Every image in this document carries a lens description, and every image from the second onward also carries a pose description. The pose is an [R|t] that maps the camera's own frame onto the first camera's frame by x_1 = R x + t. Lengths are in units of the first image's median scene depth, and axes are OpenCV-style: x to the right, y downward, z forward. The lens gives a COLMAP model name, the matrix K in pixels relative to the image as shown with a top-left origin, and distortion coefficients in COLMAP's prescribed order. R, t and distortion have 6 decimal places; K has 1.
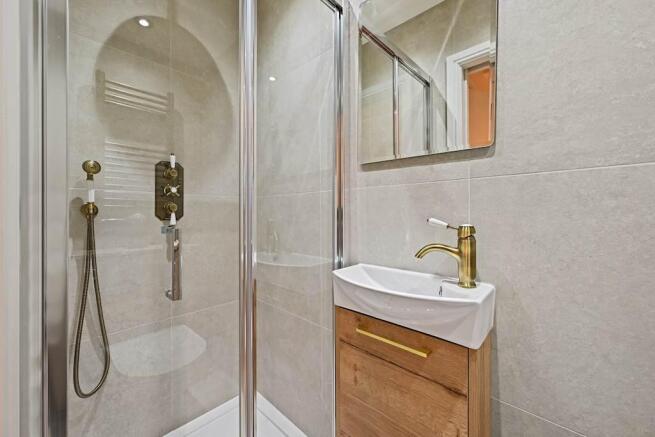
lens RADIAL K [[259.3, 0, 329.6], [0, 259.3, 215.3], [0, 0, 1]] dist [-0.001489, -0.000654]
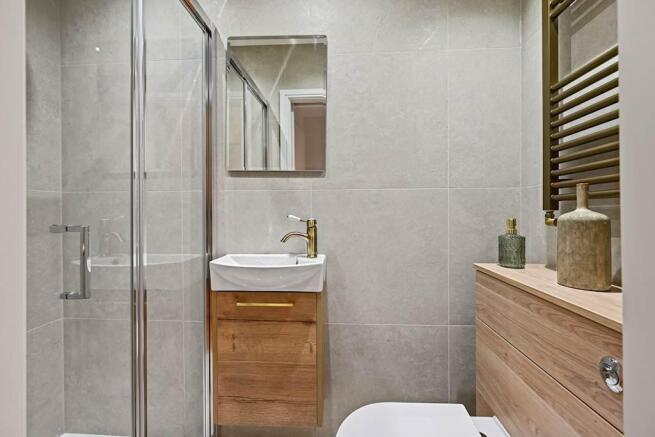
lens RADIAL K [[259.3, 0, 327.5], [0, 259.3, 214.5], [0, 0, 1]] dist [-0.001489, -0.000654]
pose [[0.770279, -0.006525, 0.637674, -0.350628], [0.006972, 0.999974, 0.001811, 0.006267], [-0.637669, 0.003051, 0.770304, -0.246939]]
